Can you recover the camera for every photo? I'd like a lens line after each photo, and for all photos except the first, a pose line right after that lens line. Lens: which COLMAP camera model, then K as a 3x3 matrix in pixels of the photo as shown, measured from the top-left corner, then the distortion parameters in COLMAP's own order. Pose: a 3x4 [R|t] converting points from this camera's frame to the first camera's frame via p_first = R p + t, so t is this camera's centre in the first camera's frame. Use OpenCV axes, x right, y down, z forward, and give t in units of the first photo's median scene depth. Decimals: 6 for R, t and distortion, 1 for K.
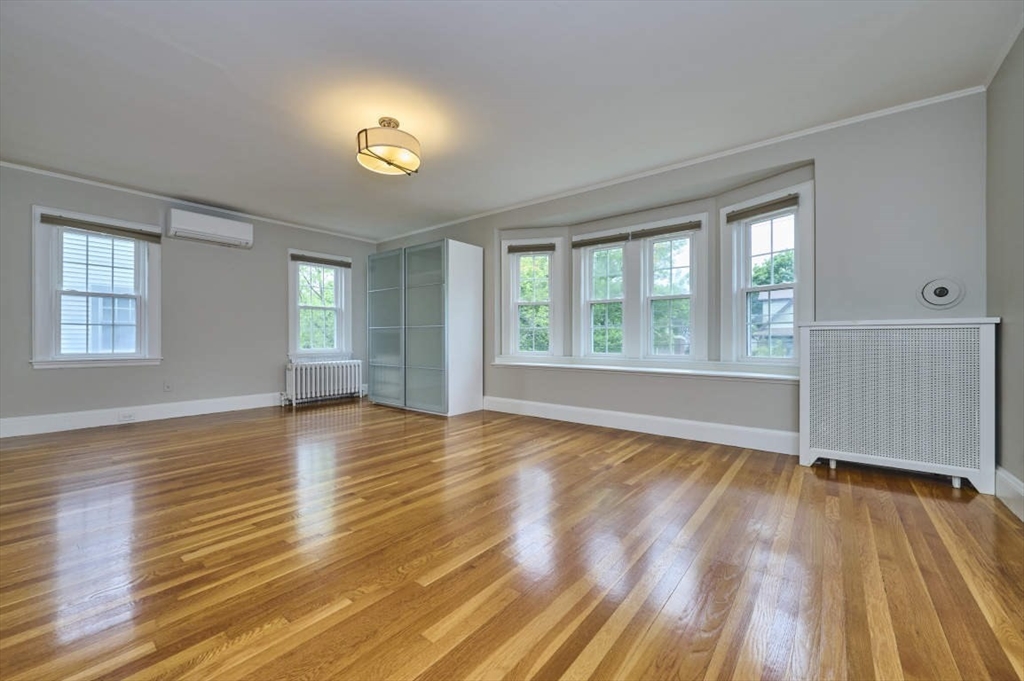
lens RADIAL K [[405.3, 0, 506.1], [0, 405.3, 339.9], [0, 0, 1]] dist [-0.000794, -0.000187]
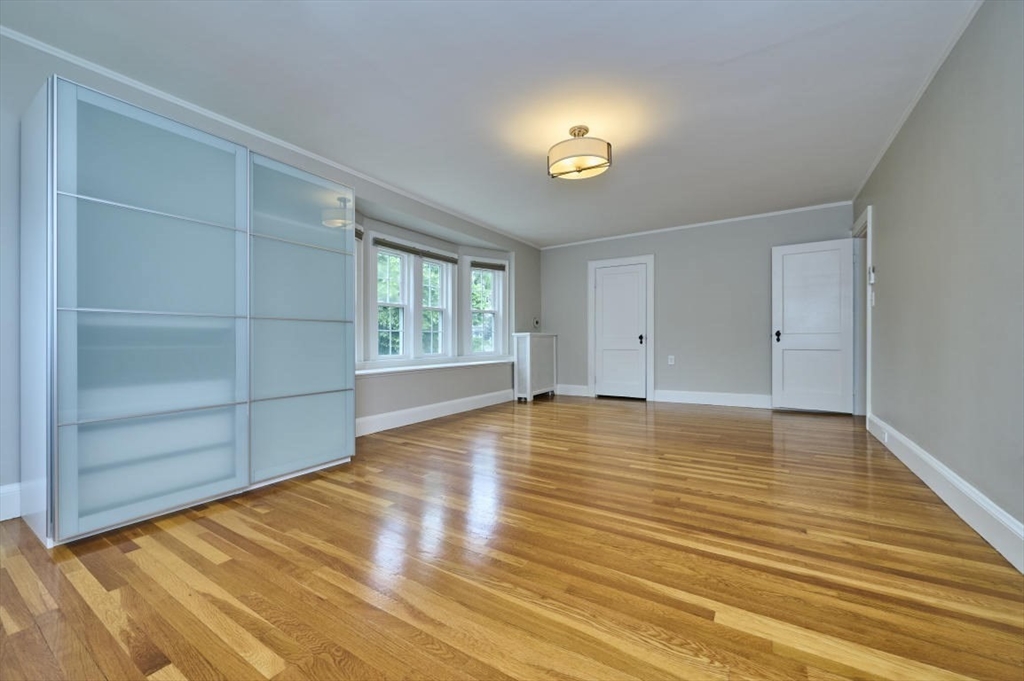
lens RADIAL K [[405.3, 0, 506.1], [0, 405.3, 339.9], [0, 0, 1]] dist [-0.000794, -0.000187]
pose [[-0.104091, 0.002549, 0.994565, -1.298708], [0.002742, 0.999994, -0.002275, -0.004609], [-0.994564, 0.002490, -0.104097, 1.294085]]
